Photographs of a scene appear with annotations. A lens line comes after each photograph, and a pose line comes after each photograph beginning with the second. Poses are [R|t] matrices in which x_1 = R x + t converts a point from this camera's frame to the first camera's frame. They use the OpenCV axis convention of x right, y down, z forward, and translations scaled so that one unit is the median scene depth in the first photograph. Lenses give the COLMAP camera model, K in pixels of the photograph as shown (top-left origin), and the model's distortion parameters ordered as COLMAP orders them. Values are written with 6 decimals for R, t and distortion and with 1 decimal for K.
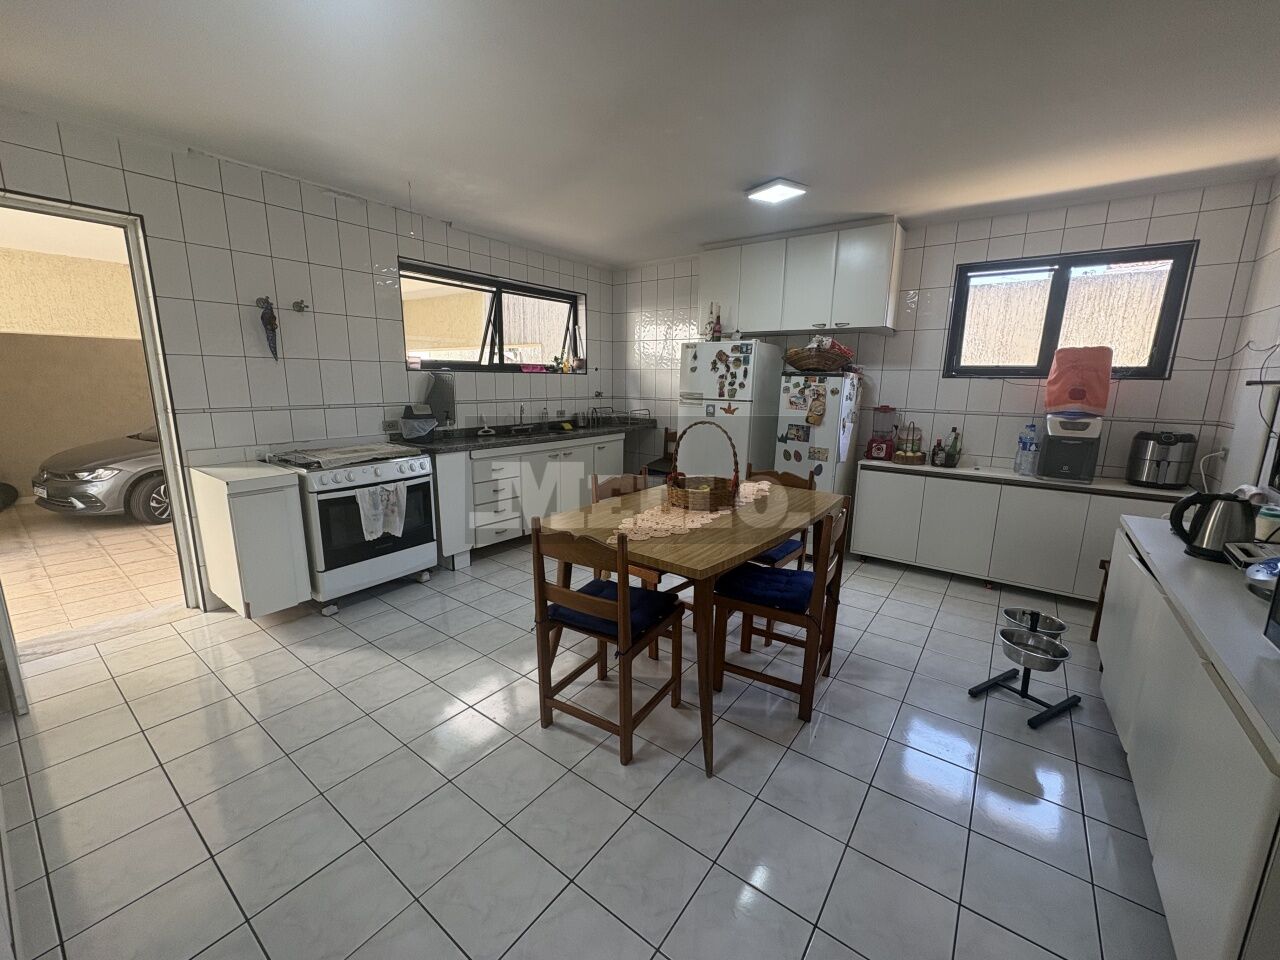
lens RADIAL K [[510.7, 0, 632.4], [0, 510.7, 480.4], [0, 0, 1]] dist [-0.001523, -0.000078]
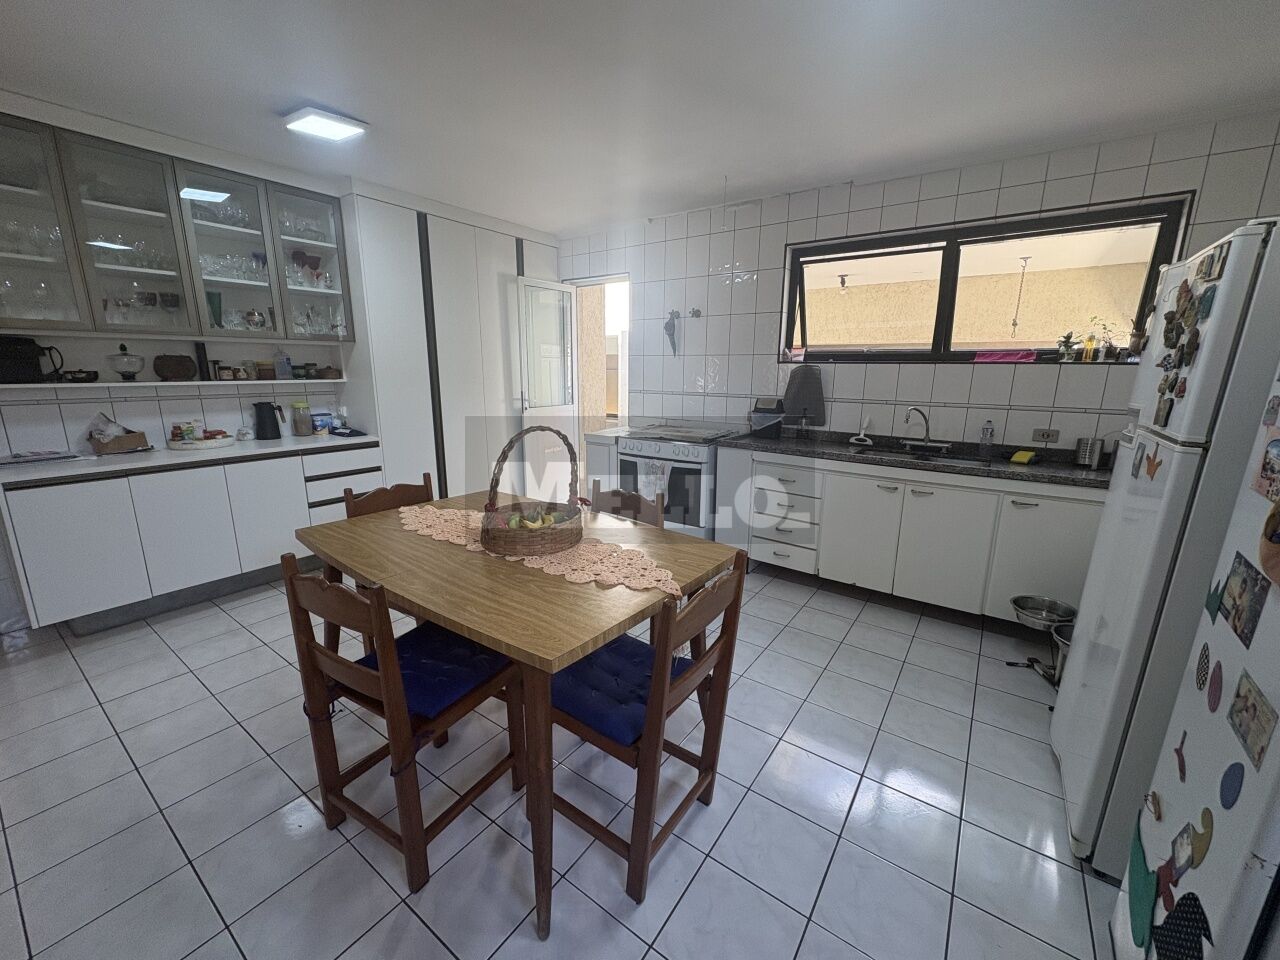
lens RADIAL K [[510.7, 0, 635.5], [0, 510.7, 479.4], [0, 0, 1]] dist [-0.001523, -0.000078]
pose [[0.019631, 0.203737, -0.978829, 0.482516], [-0.204211, 0.959196, 0.195555, -0.120645], [0.978730, 0.196049, 0.060435, 0.630939]]
